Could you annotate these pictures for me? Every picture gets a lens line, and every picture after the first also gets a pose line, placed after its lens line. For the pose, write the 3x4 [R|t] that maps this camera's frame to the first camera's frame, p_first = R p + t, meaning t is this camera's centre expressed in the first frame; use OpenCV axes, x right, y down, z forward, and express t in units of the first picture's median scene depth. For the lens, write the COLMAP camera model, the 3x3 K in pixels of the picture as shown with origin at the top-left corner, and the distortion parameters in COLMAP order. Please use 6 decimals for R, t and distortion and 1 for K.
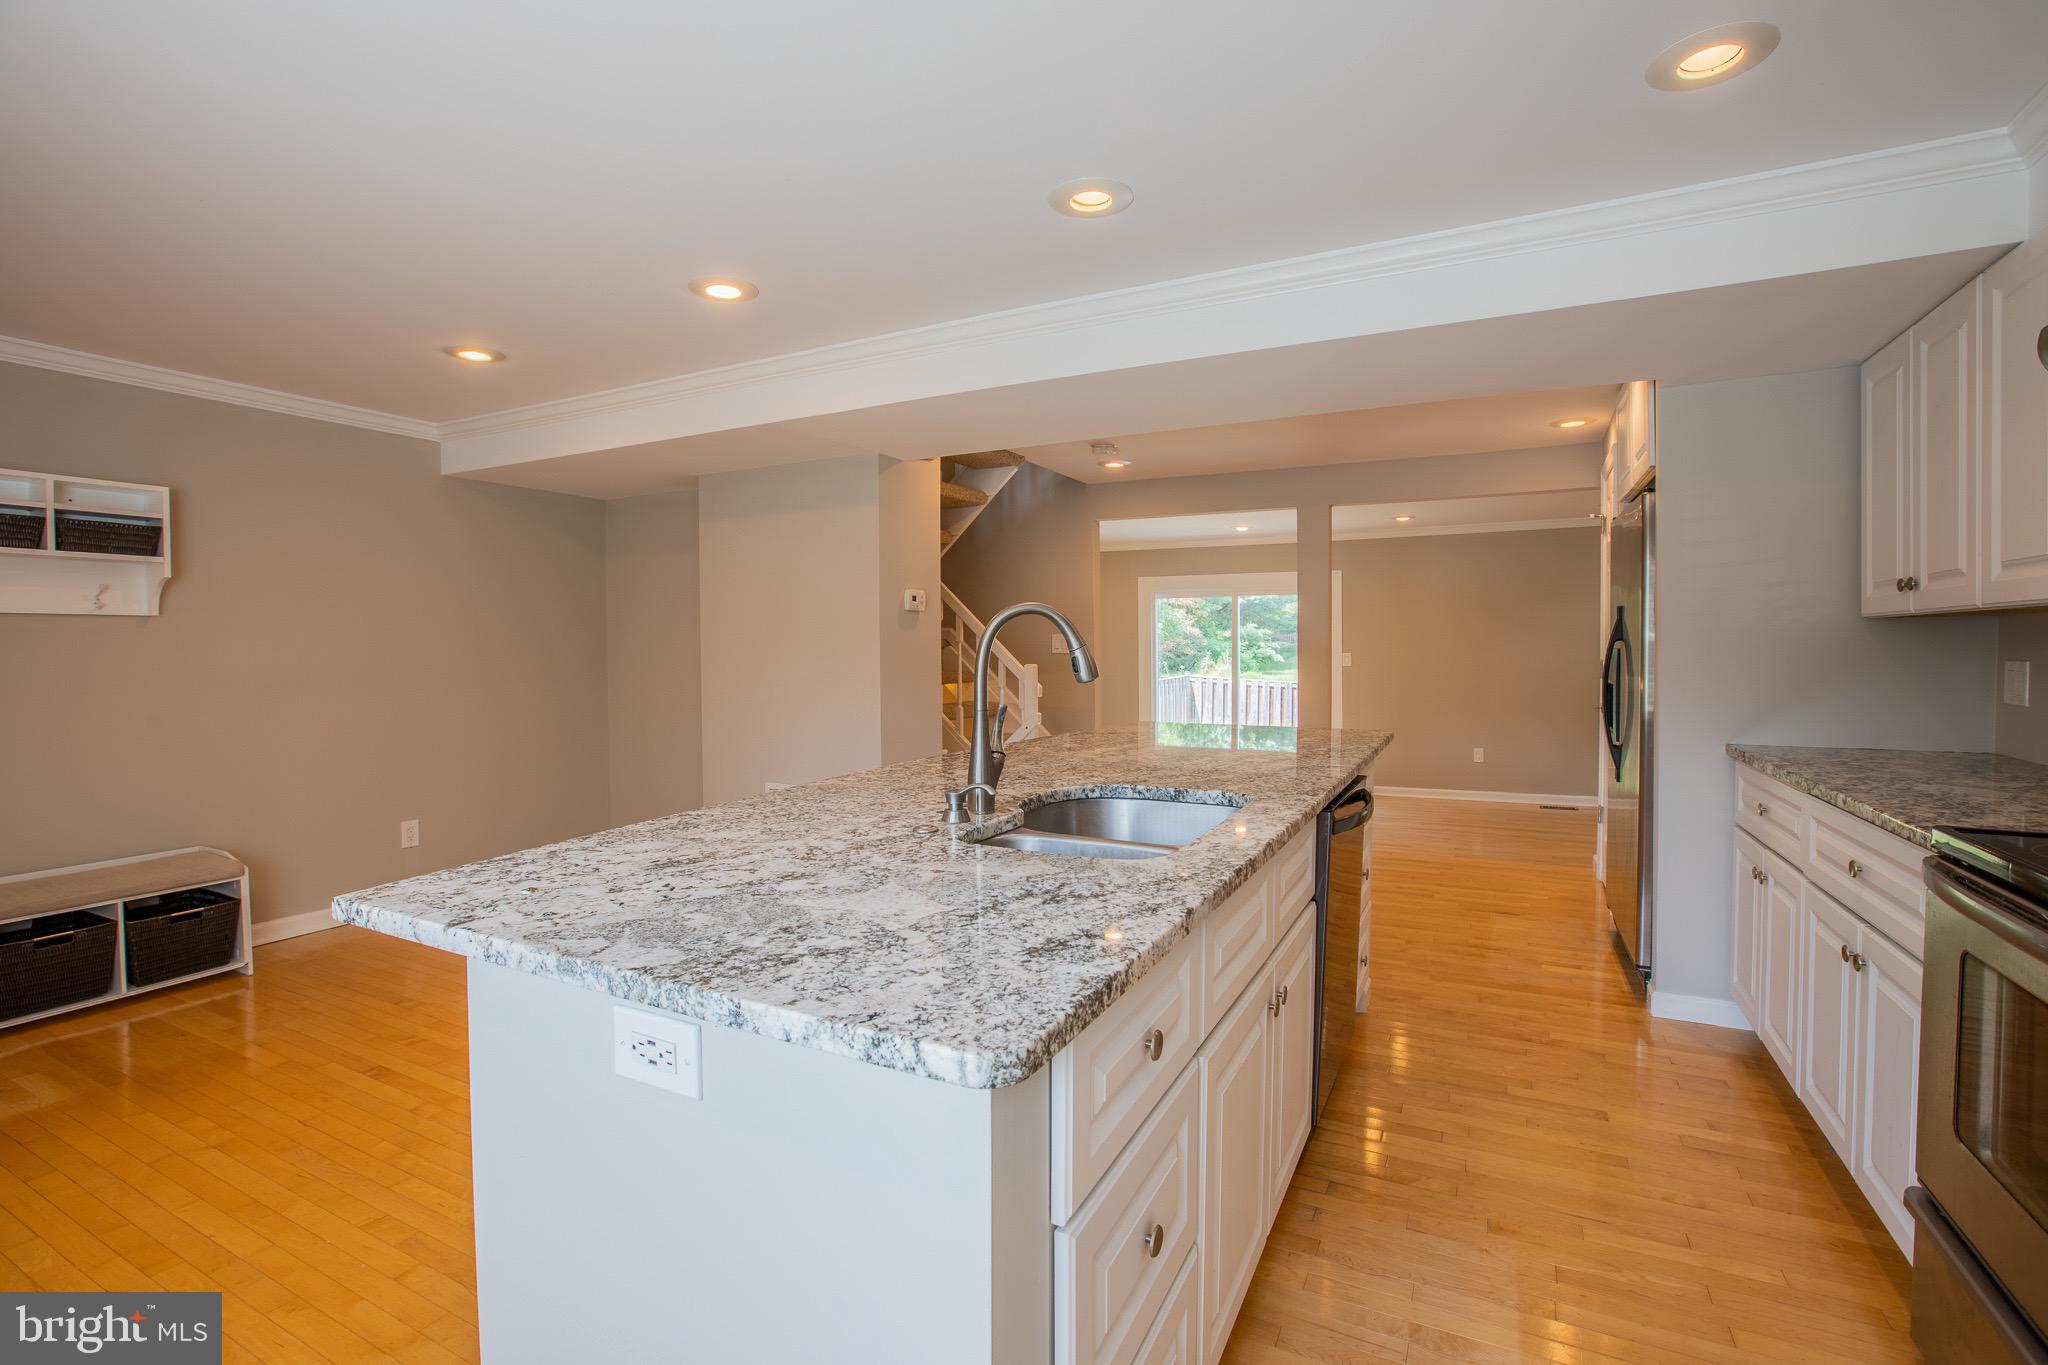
lens RADIAL K [[938.4, 0, 1028.7], [0, 938.4, 669.8], [0, 0, 1]] dist [-0.052775, 0.020381]
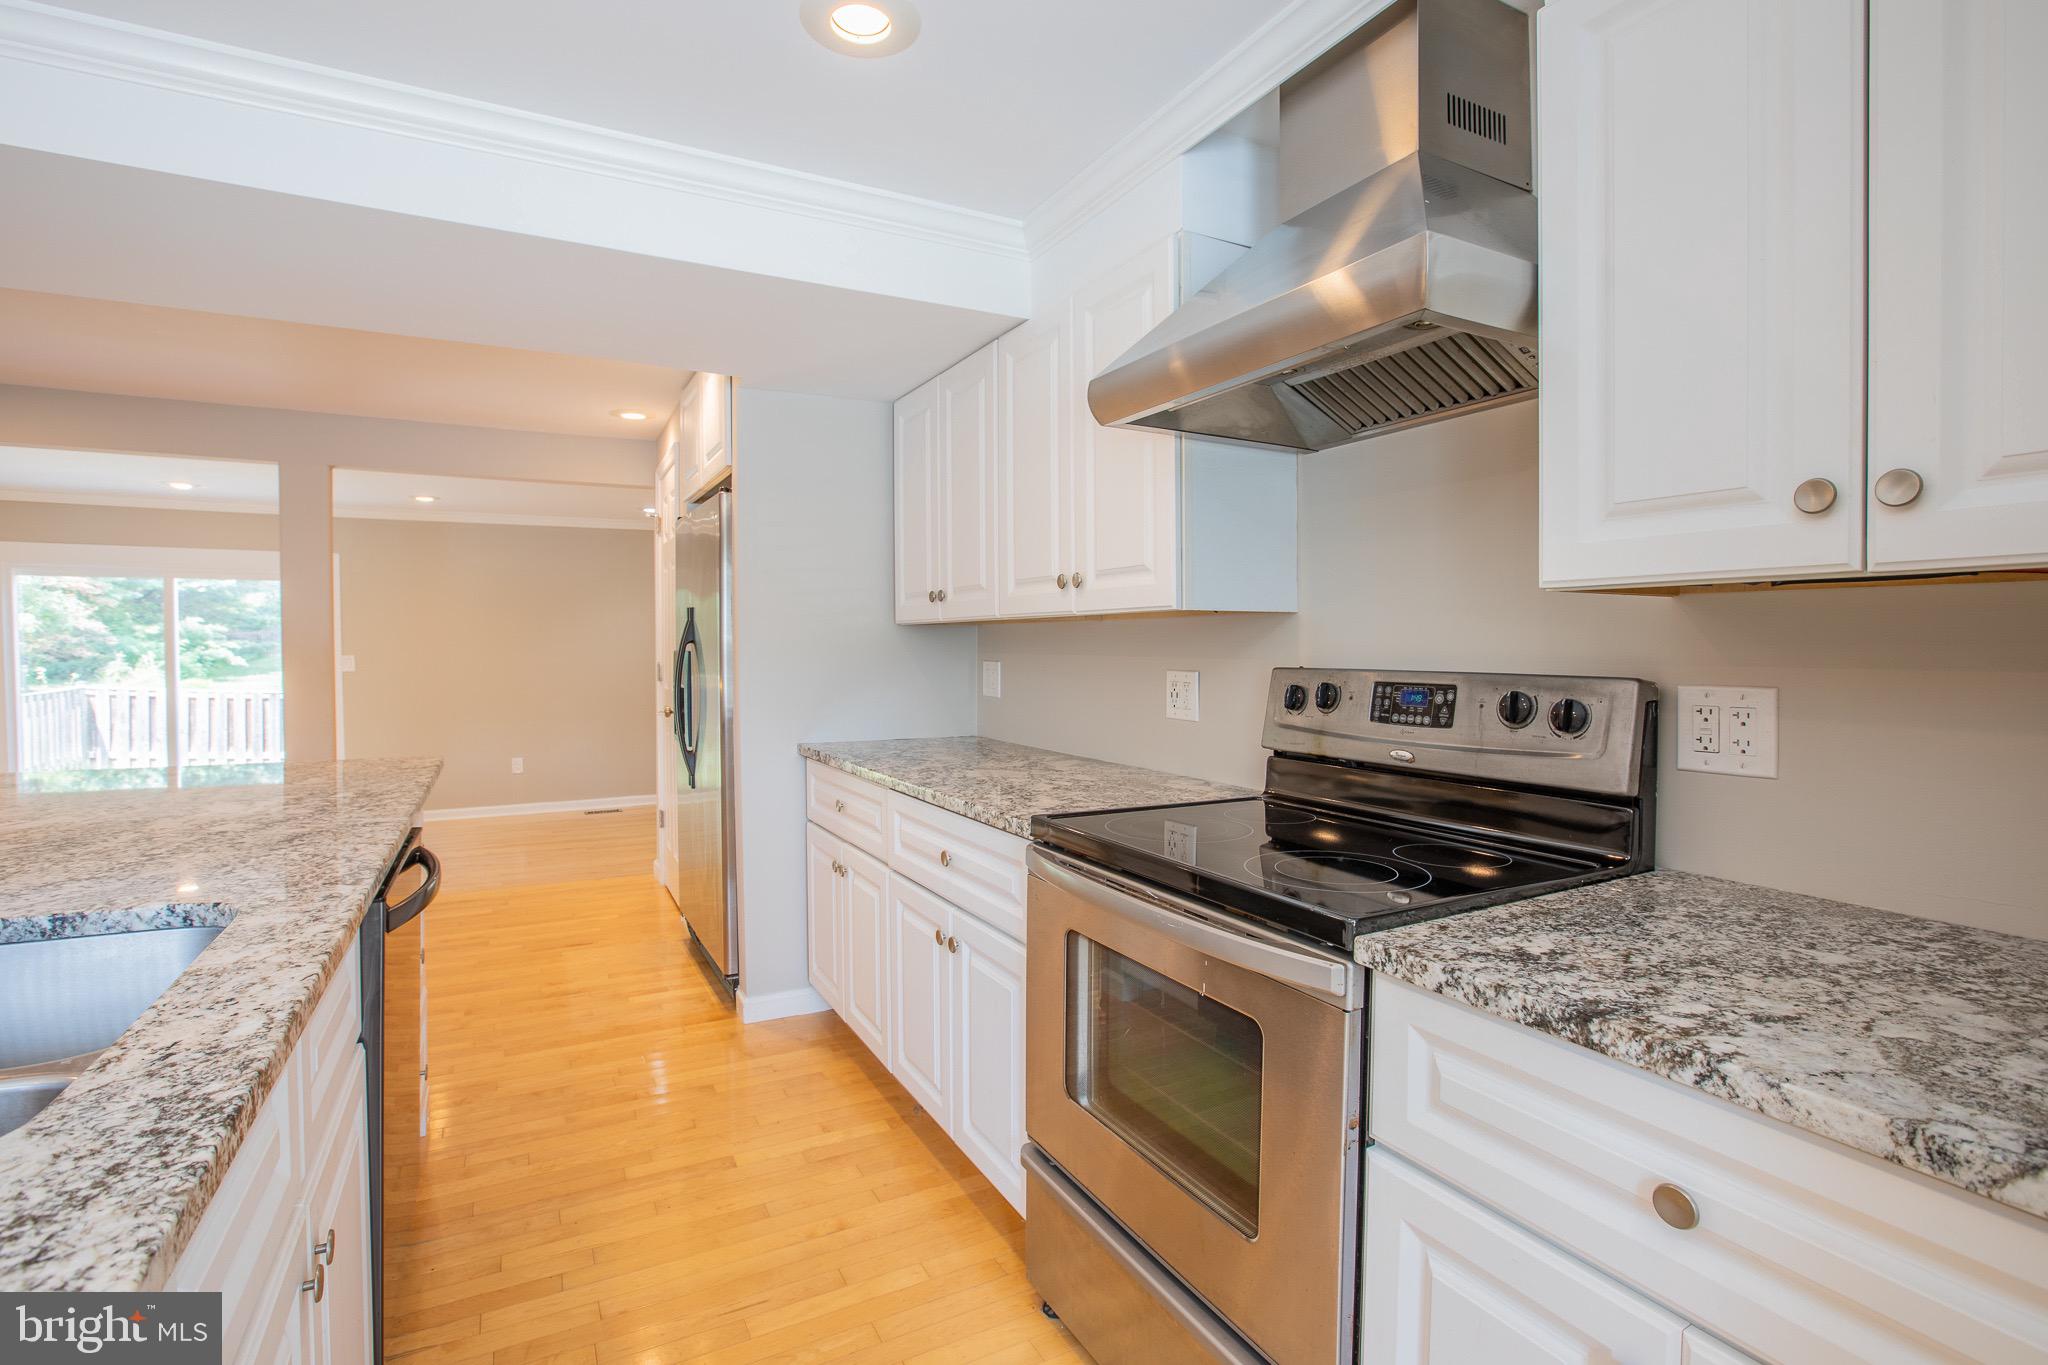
lens RADIAL K [[938.4, 0, 1028.7], [0, 938.4, 669.8], [0, 0, 1]] dist [-0.052775, 0.020381]
pose [[0.561204, -0.018747, 0.827465, 0.037210], [0.018852, 0.999774, 0.009865, -0.009096], [-0.827463, 0.010063, 0.561430, 0.210438]]
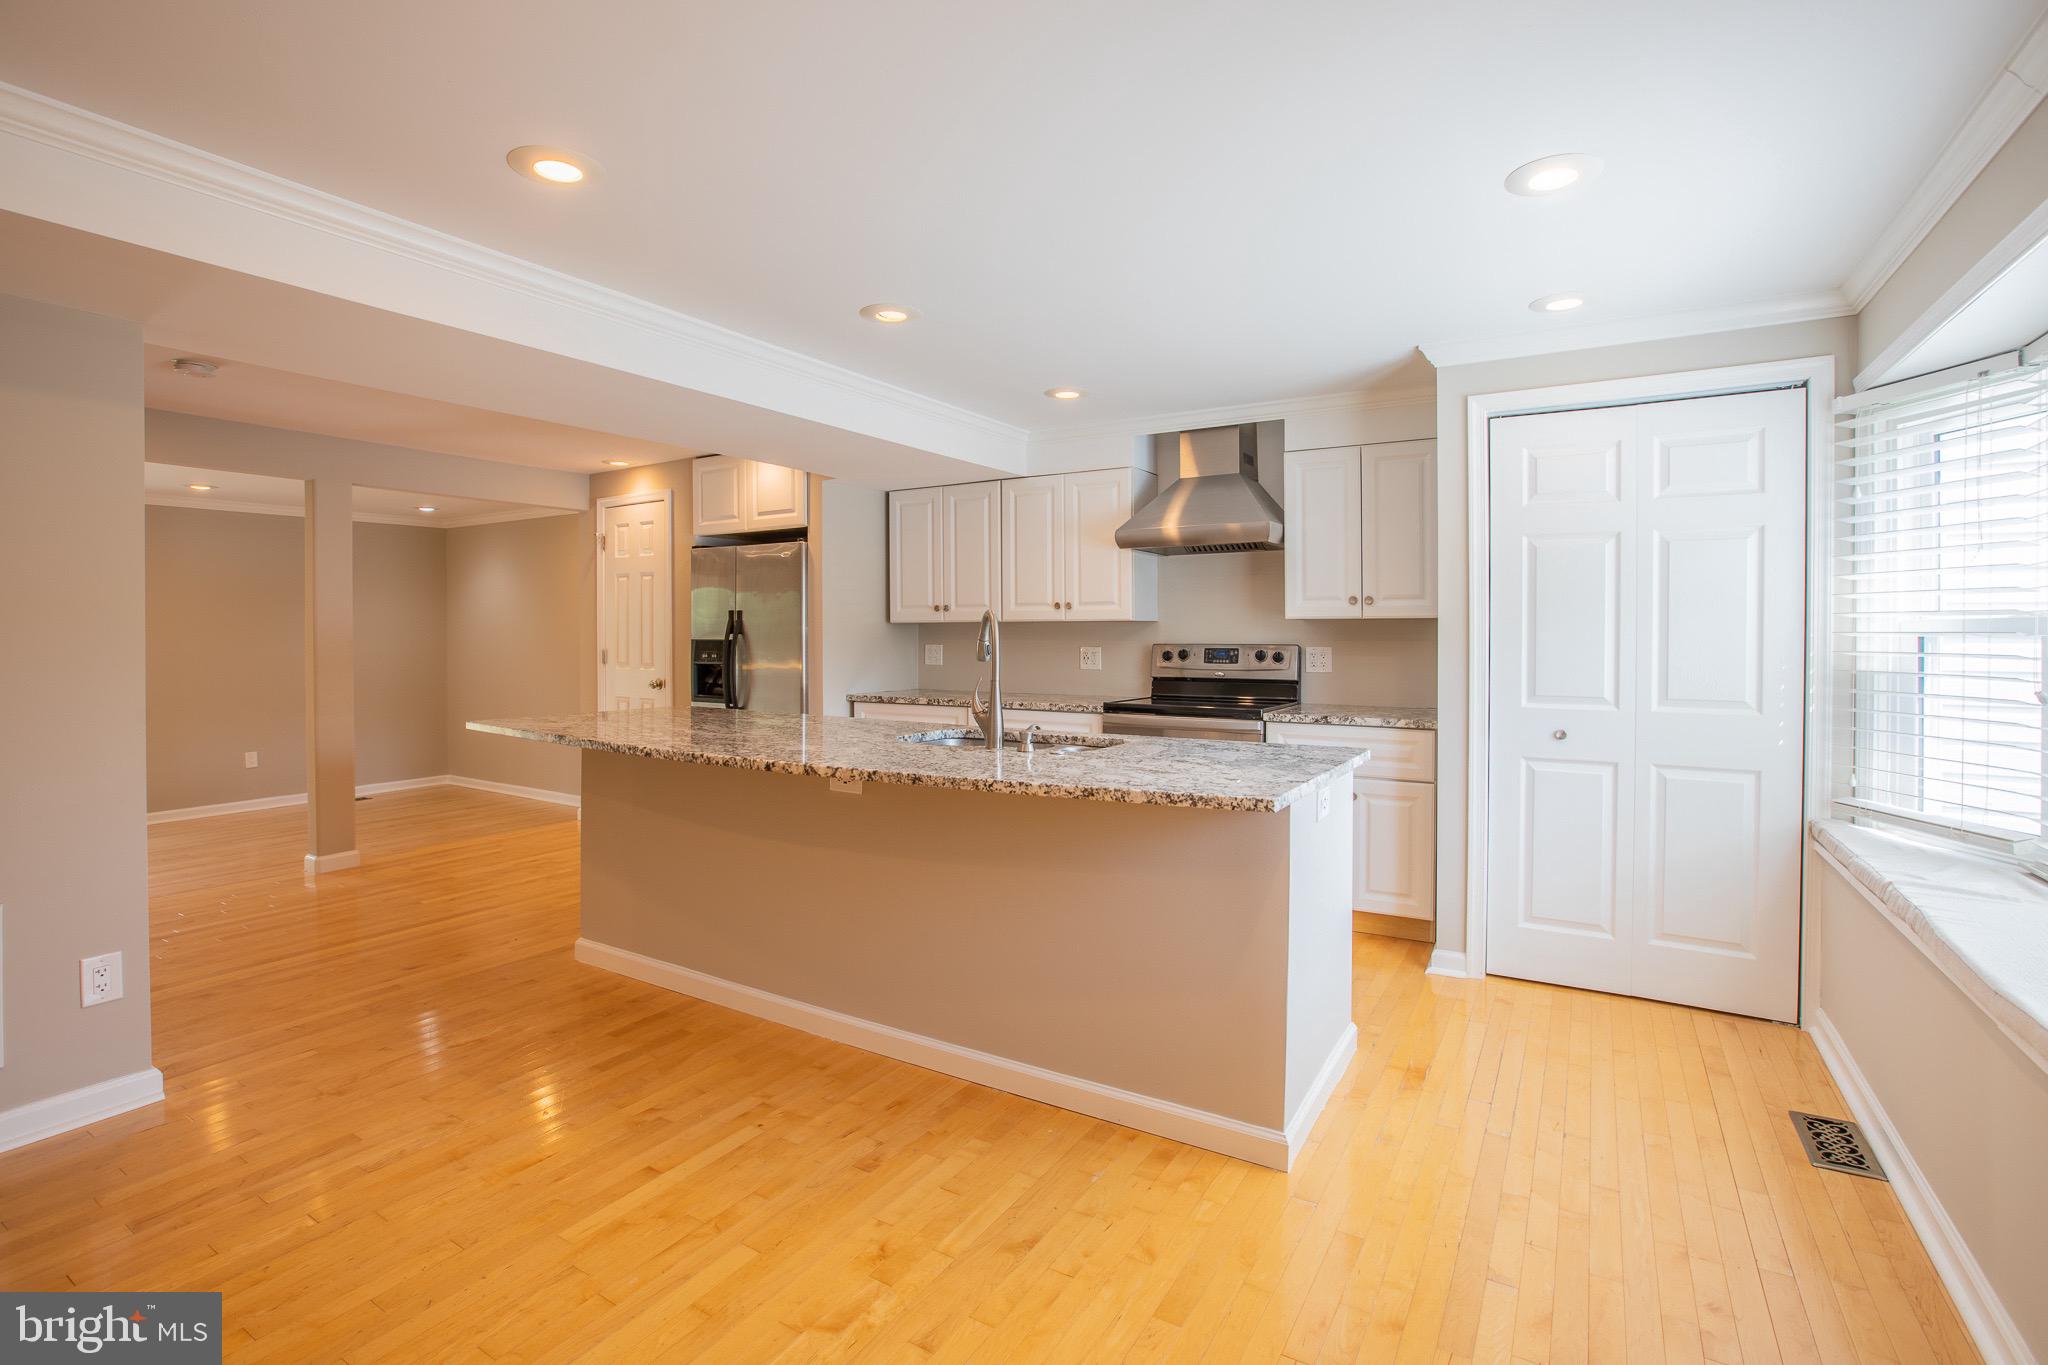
lens RADIAL K [[938.4, 0, 1028.7], [0, 938.4, 669.8], [0, 0, 1]] dist [-0.052775, 0.020381]
pose [[0.071803, -0.035221, 0.996797, -1.079403], [0.025566, 0.999113, 0.033462, -0.016912], [-0.997091, 0.023082, 0.072640, 0.581150]]
